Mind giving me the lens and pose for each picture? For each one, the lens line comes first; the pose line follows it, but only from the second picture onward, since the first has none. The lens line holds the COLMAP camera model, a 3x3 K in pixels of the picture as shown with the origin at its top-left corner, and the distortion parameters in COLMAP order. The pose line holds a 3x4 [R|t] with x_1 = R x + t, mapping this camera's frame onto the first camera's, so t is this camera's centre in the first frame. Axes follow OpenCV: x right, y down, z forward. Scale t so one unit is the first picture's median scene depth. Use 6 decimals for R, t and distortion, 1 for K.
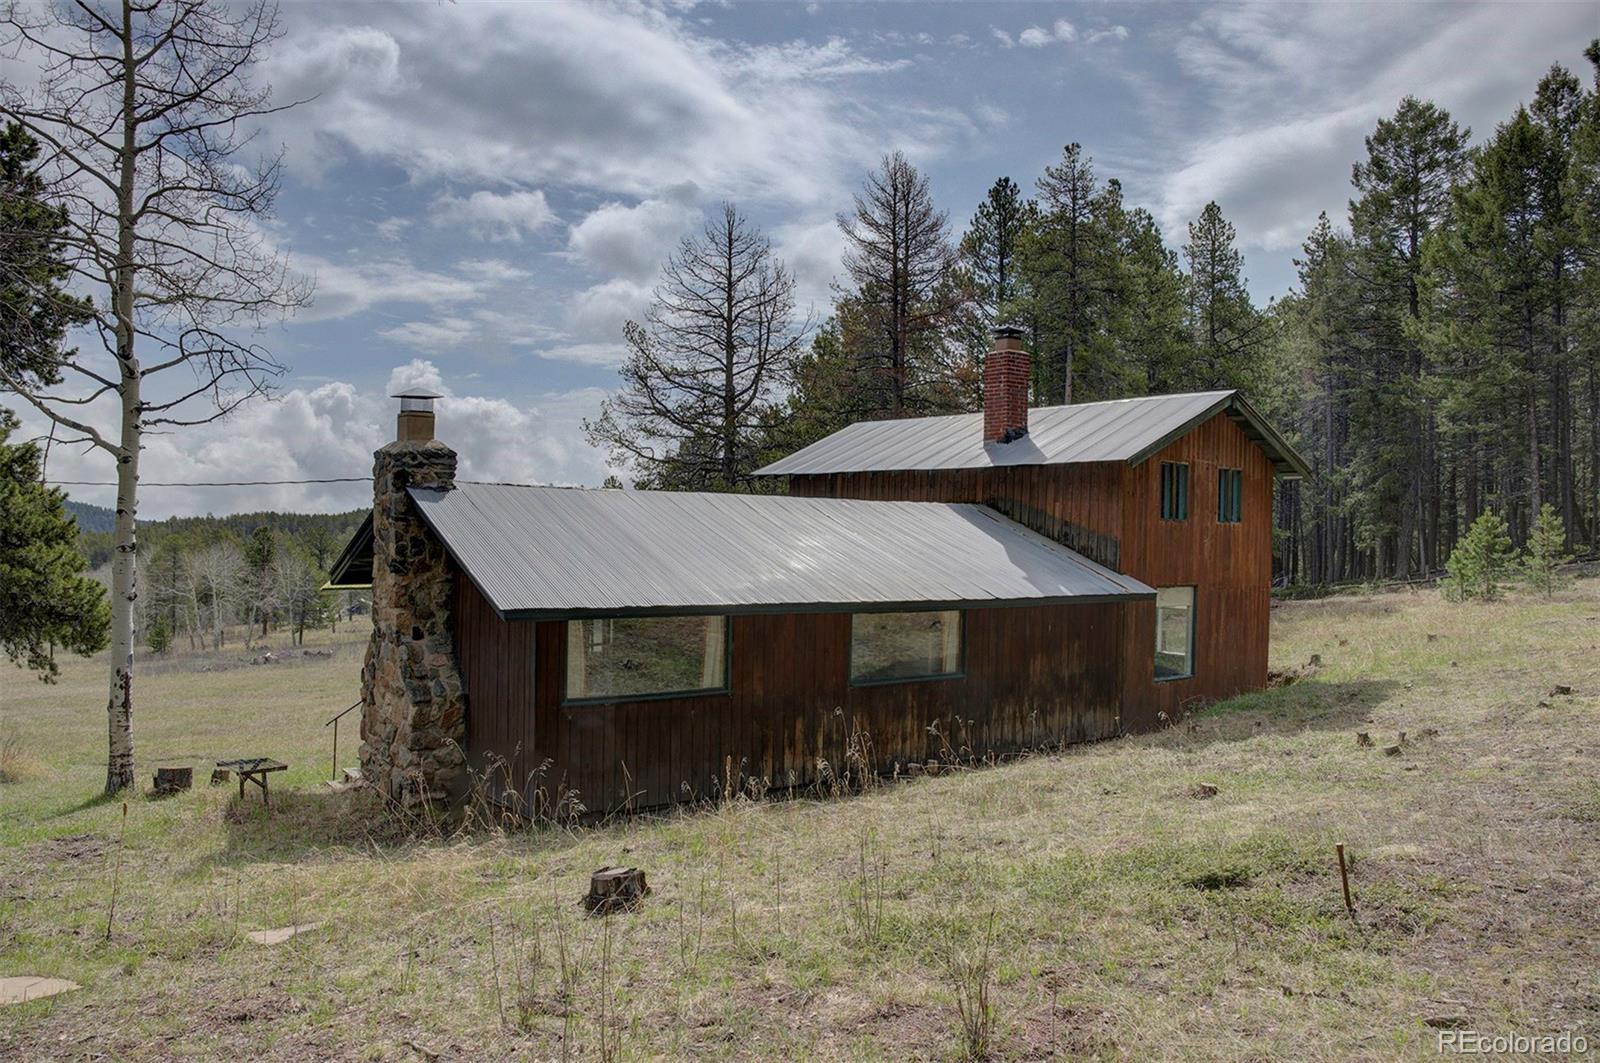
lens RADIAL K [[1110.3, 0, 800.0], [0, 1110.3, 531.5], [0, 0, 1]] dist [-0.131829, 0.080029]
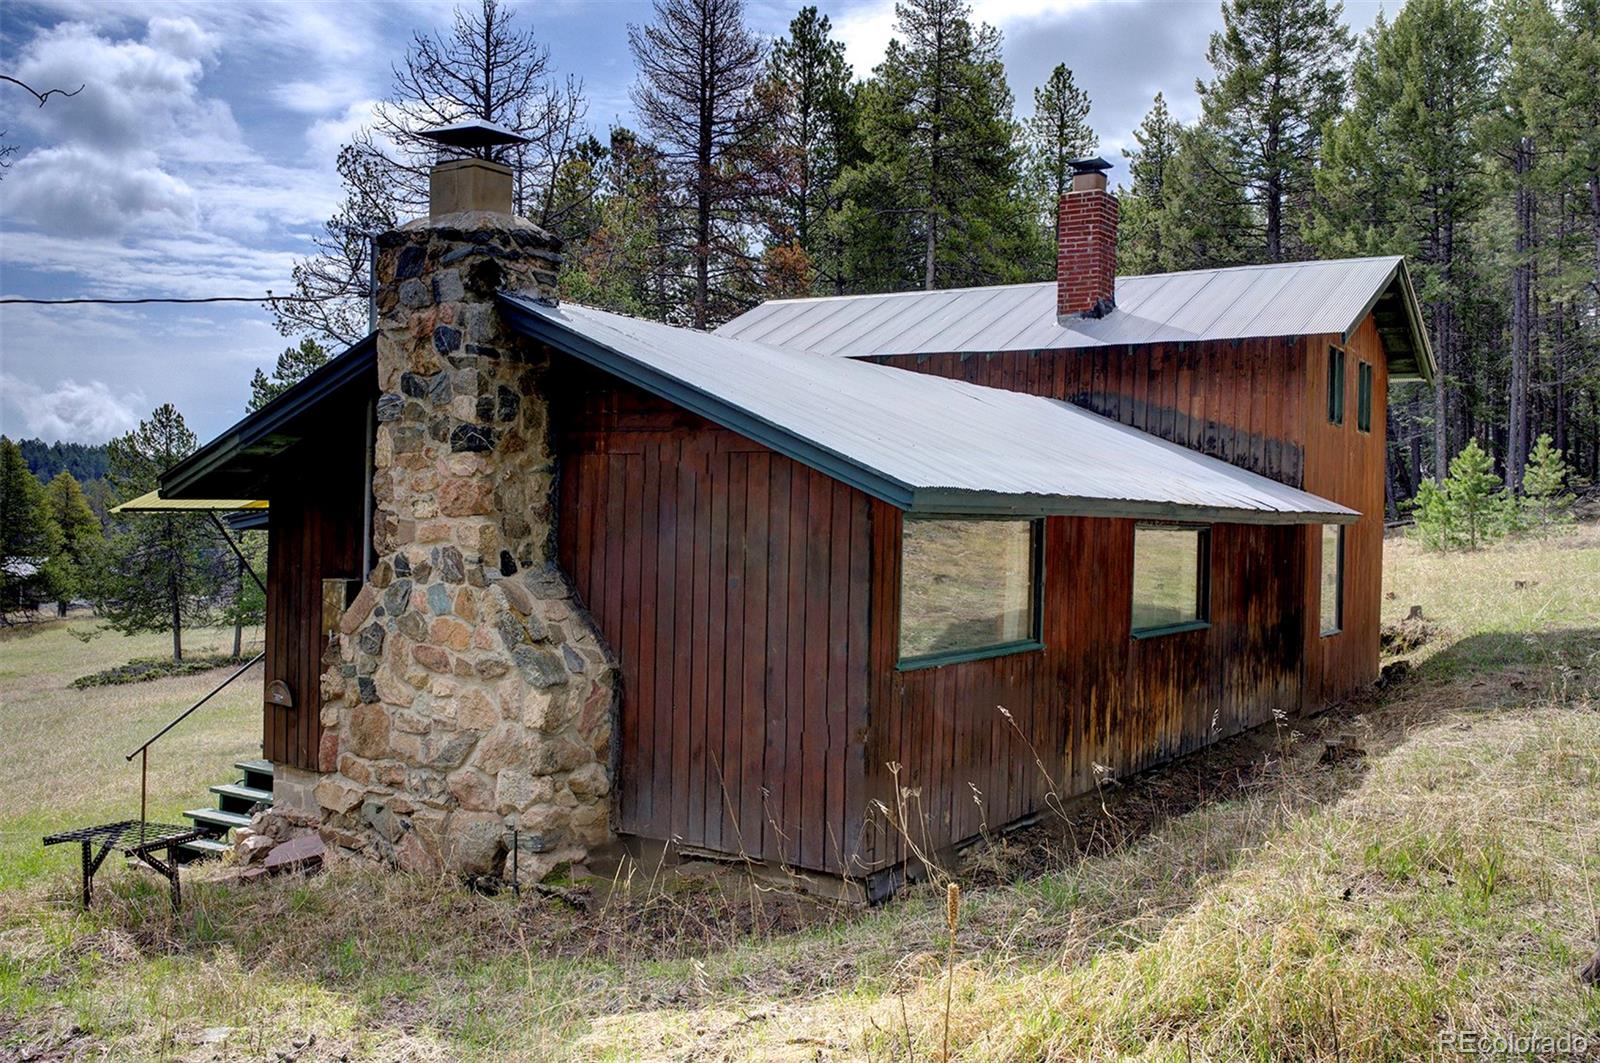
lens RADIAL K [[1401.2, 0, 800.0], [0, 1401.2, 531.5], [0, 0, 1]] dist [-0.047065, 0.004674]
pose [[0.943970, -0.004907, 0.329994, -0.325057], [-0.001101, 0.999837, 0.018019, 0.047298], [-0.330029, -0.017373, 0.943811, 0.213325]]
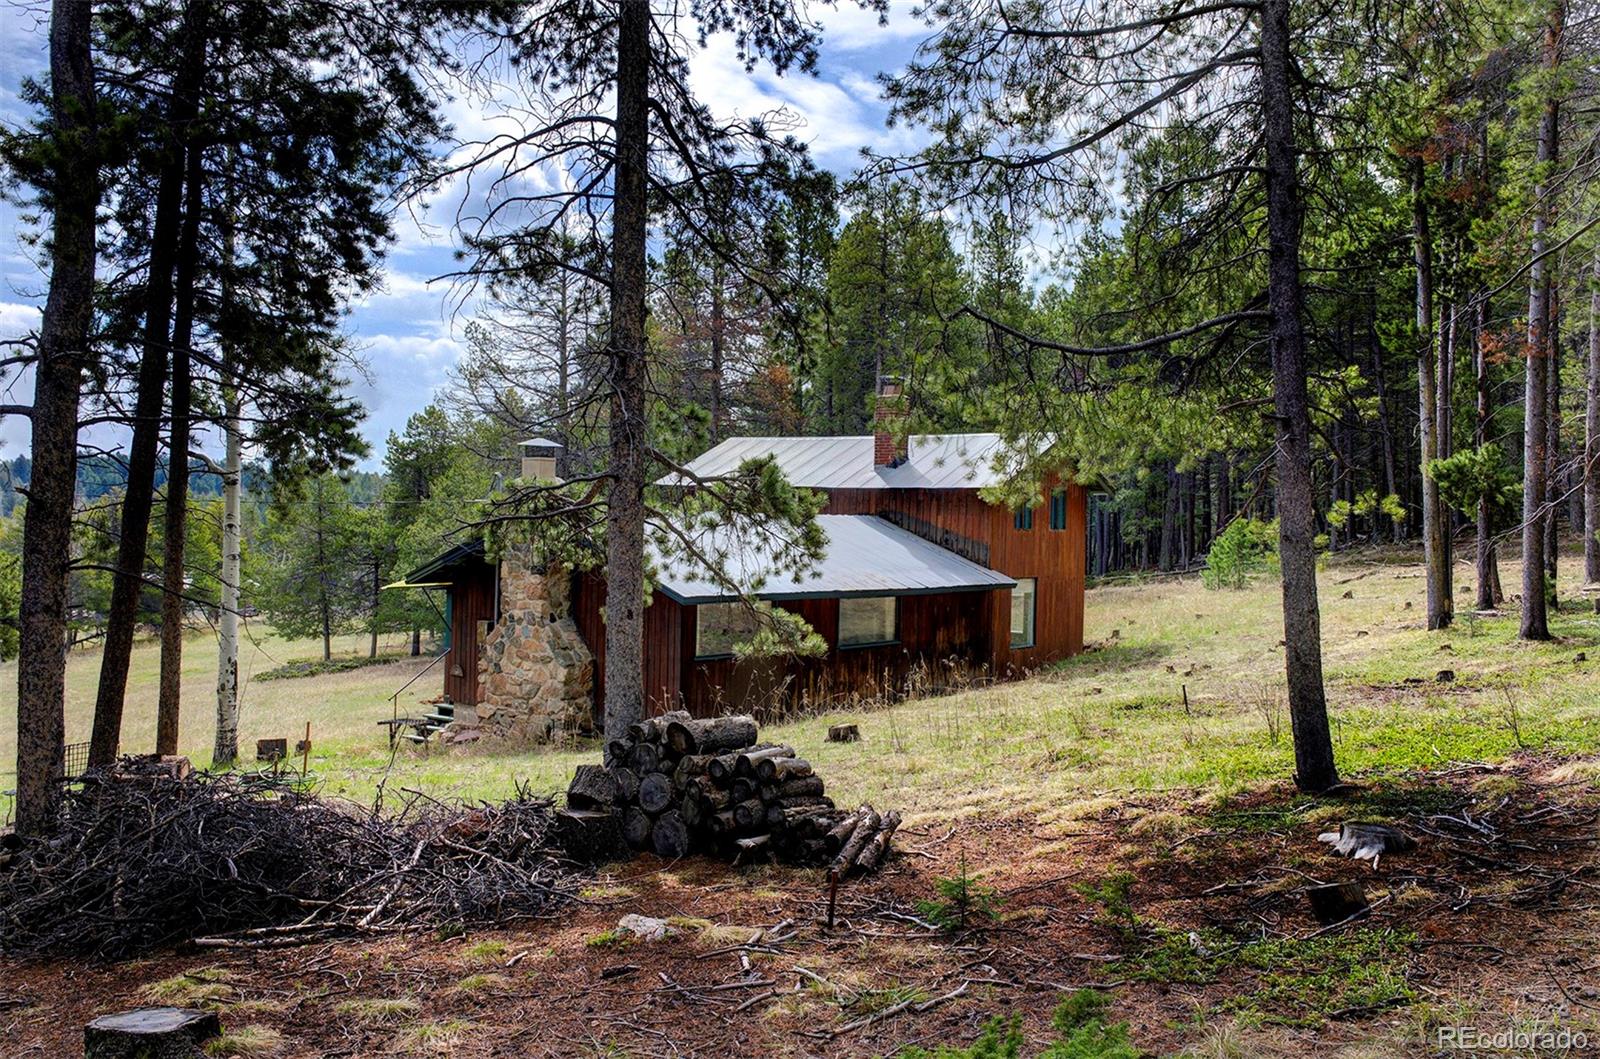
lens RADIAL K [[1401.2, 0, 800.0], [0, 1401.2, 529.5], [0, 0, 1]] dist [-0.047065, 0.004674]
pose [[0.963937, -0.001977, 0.266123, -0.381938], [-0.001199, 0.999930, 0.011772, -0.029922], [-0.266128, -0.011666, 0.963867, -0.588406]]
